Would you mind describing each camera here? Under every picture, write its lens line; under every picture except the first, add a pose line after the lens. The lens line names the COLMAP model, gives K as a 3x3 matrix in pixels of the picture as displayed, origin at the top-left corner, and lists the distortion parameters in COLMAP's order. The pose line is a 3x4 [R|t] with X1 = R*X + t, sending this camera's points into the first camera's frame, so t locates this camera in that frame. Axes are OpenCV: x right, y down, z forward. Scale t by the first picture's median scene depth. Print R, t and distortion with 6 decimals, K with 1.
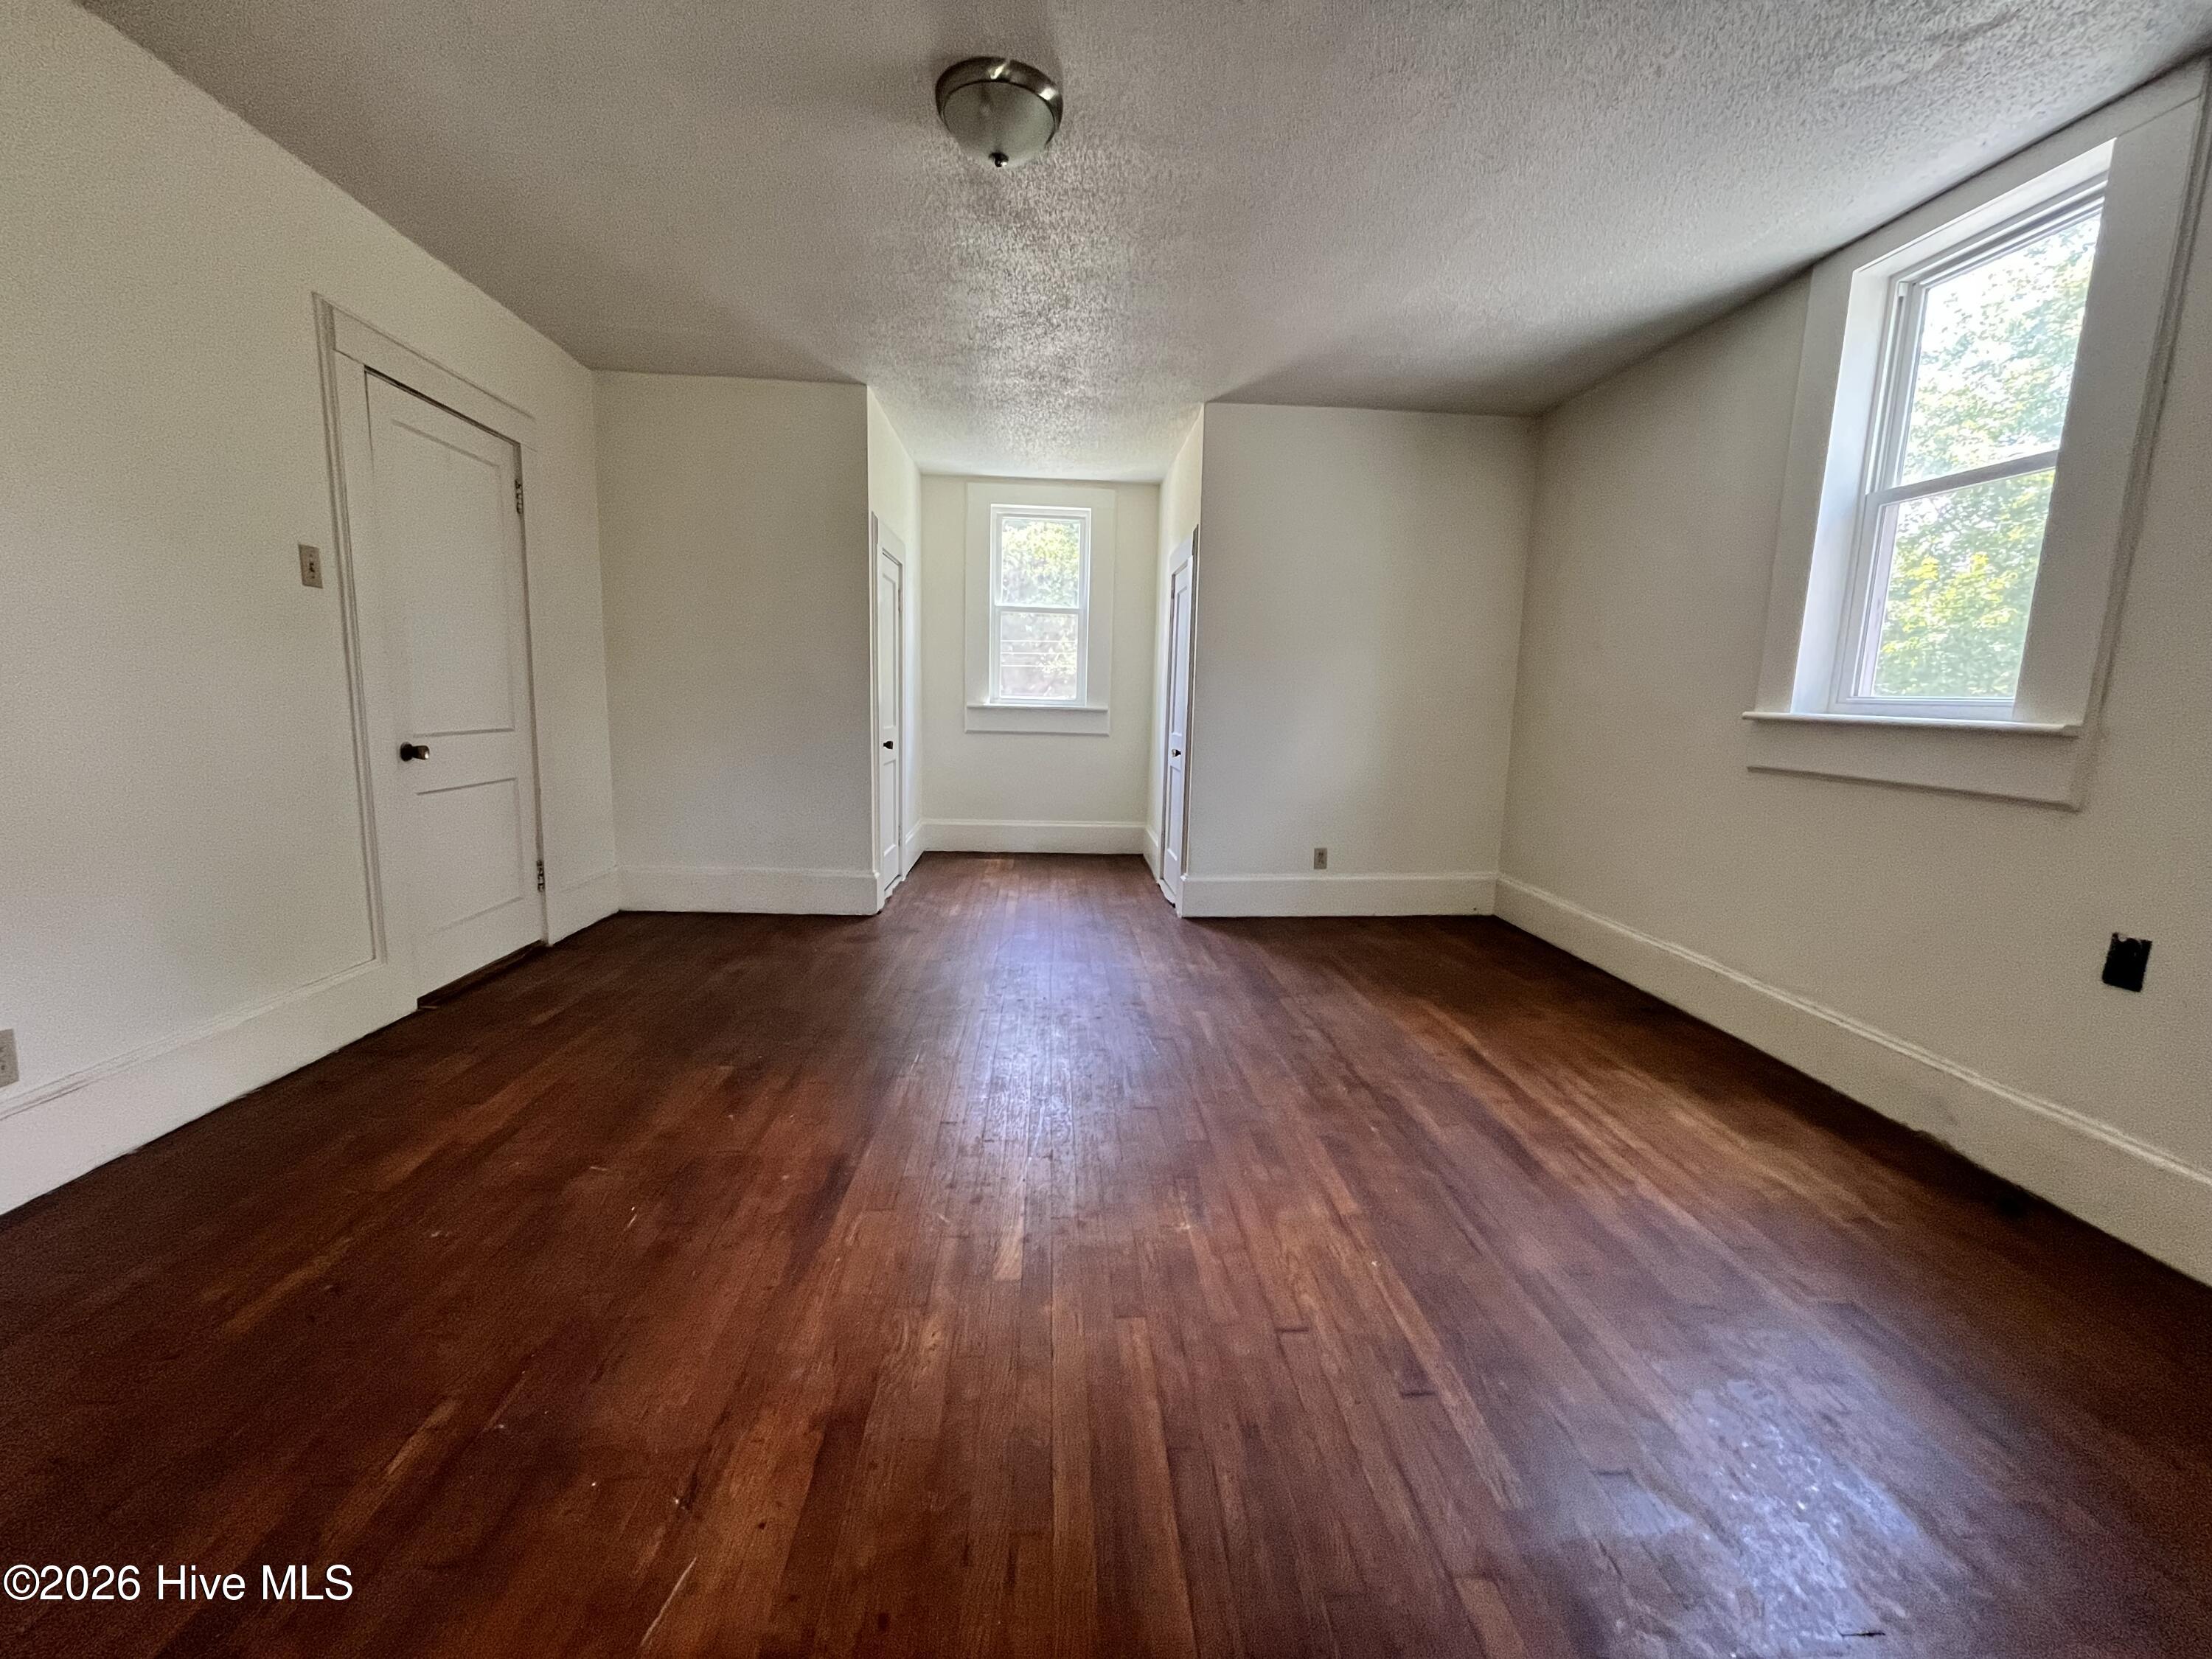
lens RADIAL K [[907.9, 0, 1106.0], [0, 907.9, 829.5], [0, 0, 1]] dist [-0.001182, -0.000042]
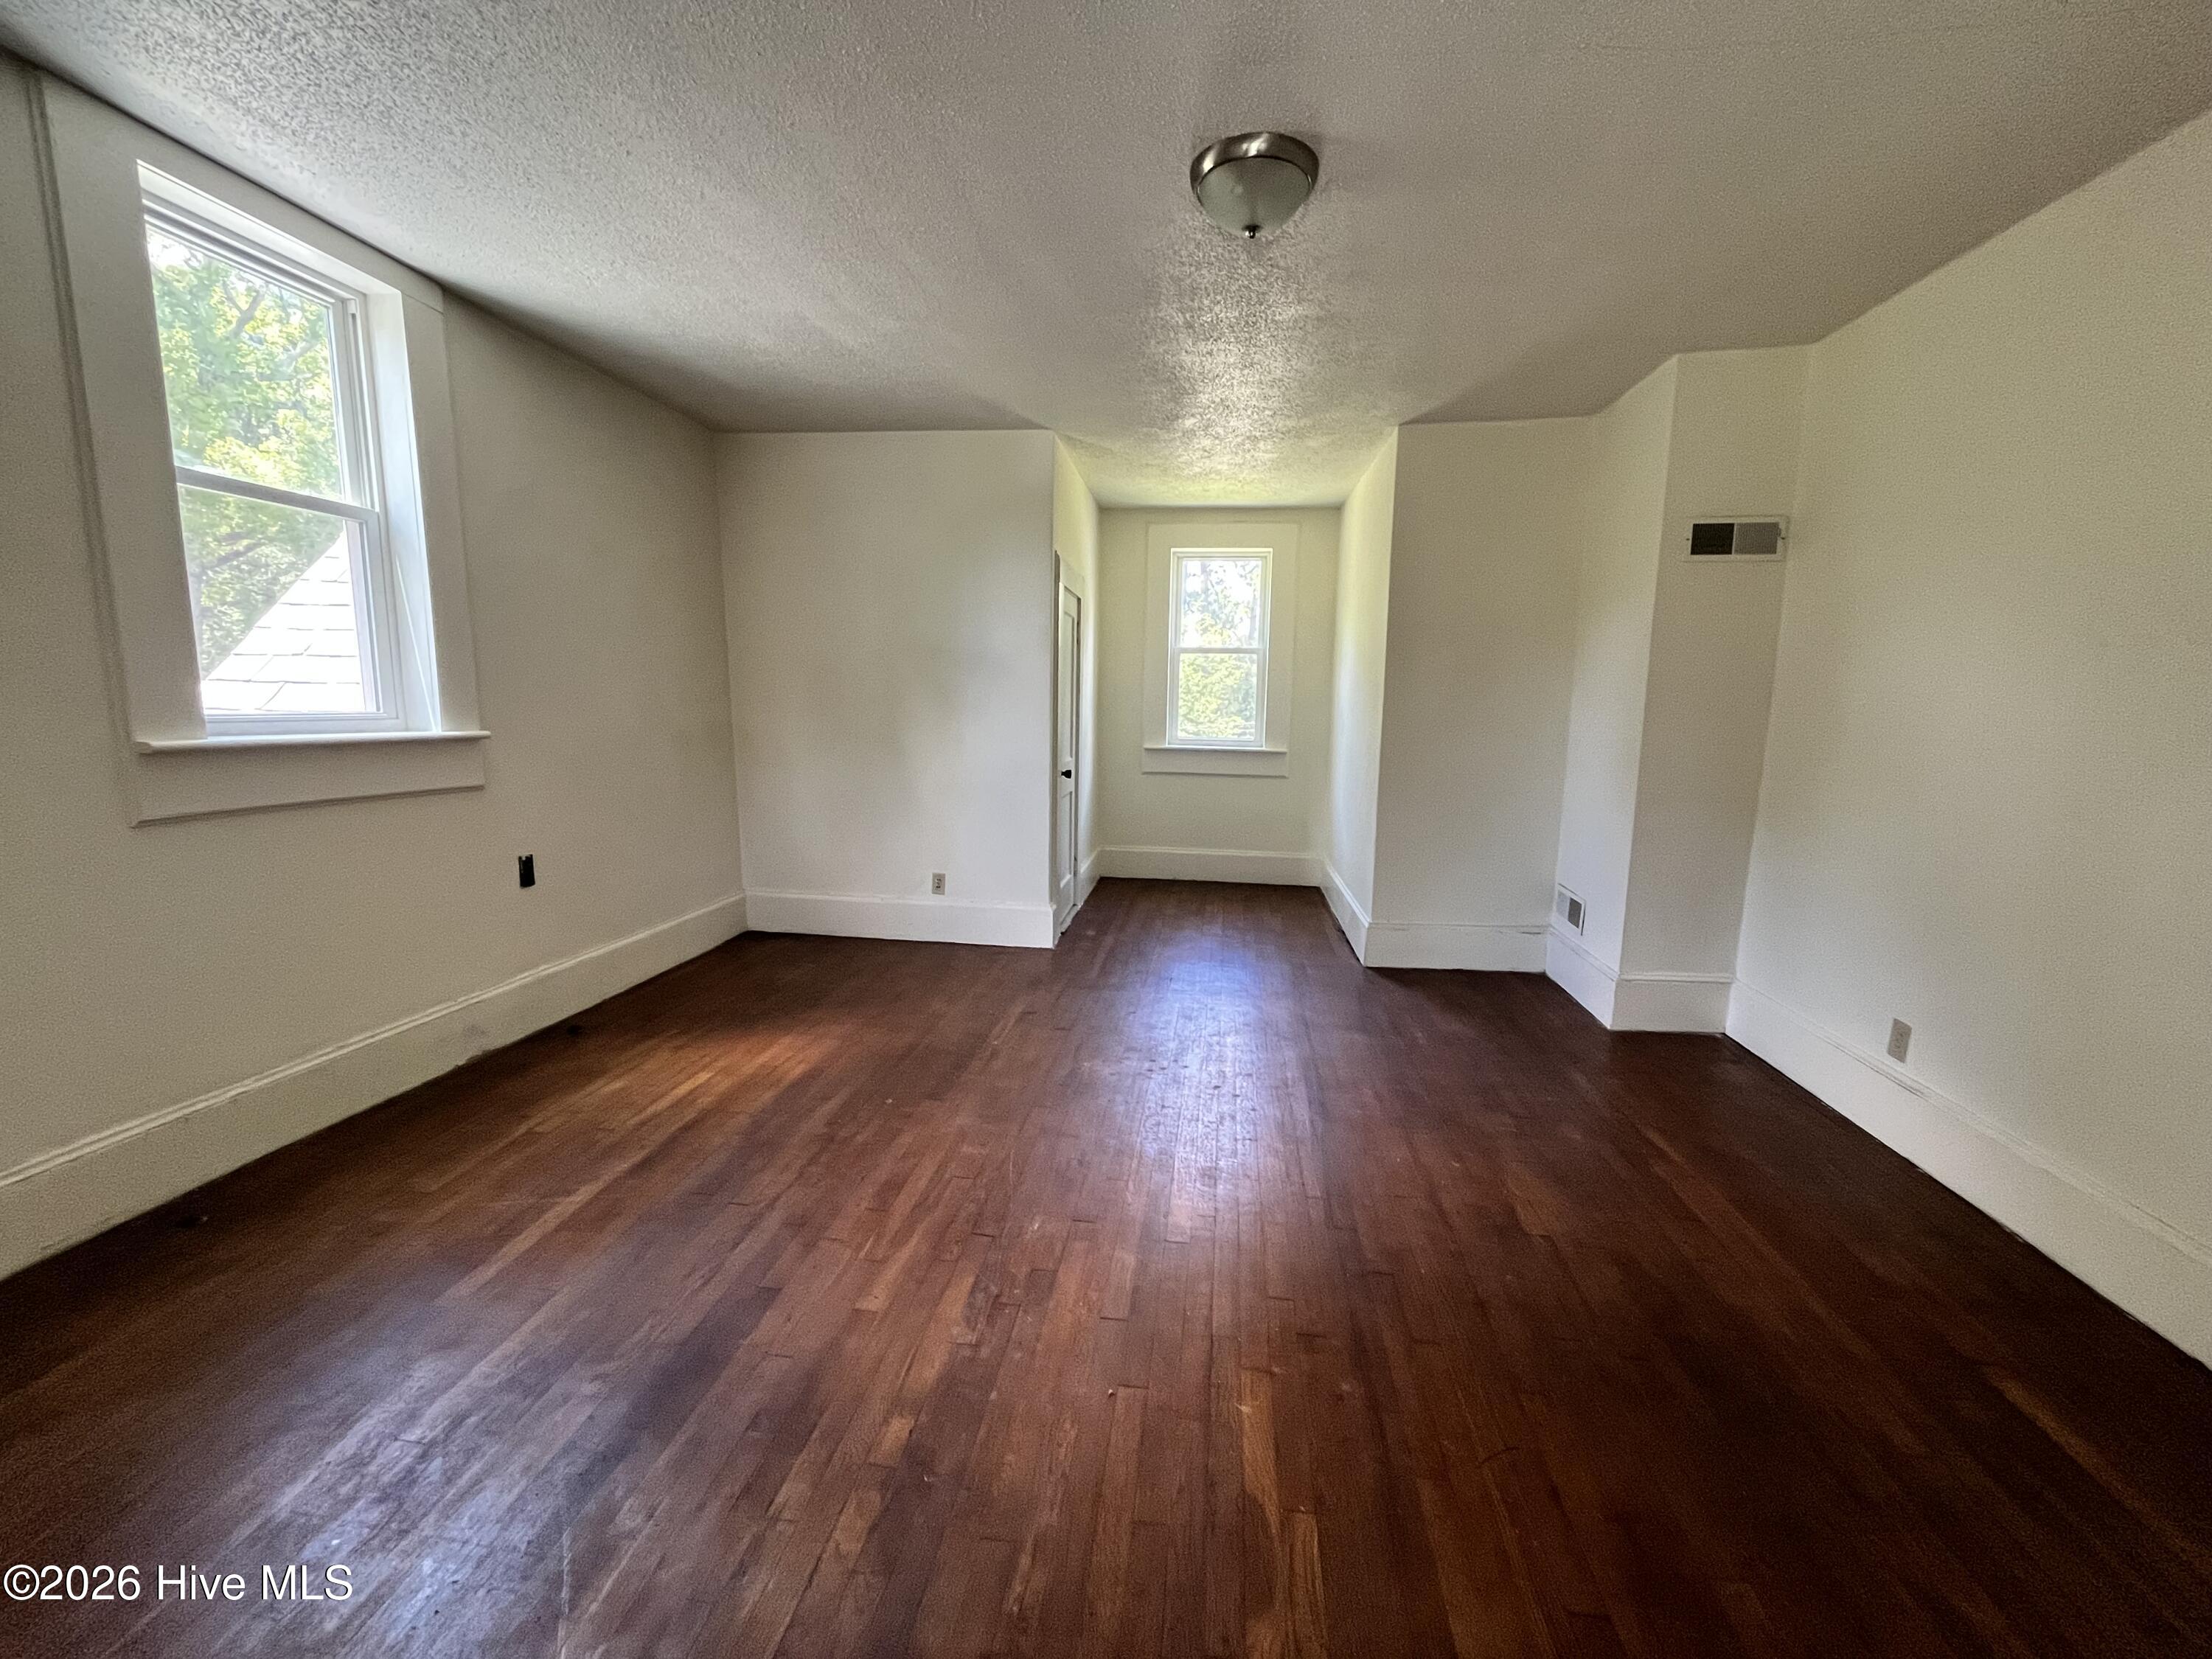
lens RADIAL K [[907.9, 0, 1106.0], [0, 907.9, 829.5], [0, 0, 1]] dist [-0.001182, -0.000042]
pose [[-0.979610, -0.076128, 0.185924, -0.179777], [-0.018626, 0.955856, 0.293245, -0.369930], [-0.200041, 0.283803, -0.937784, 1.988623]]
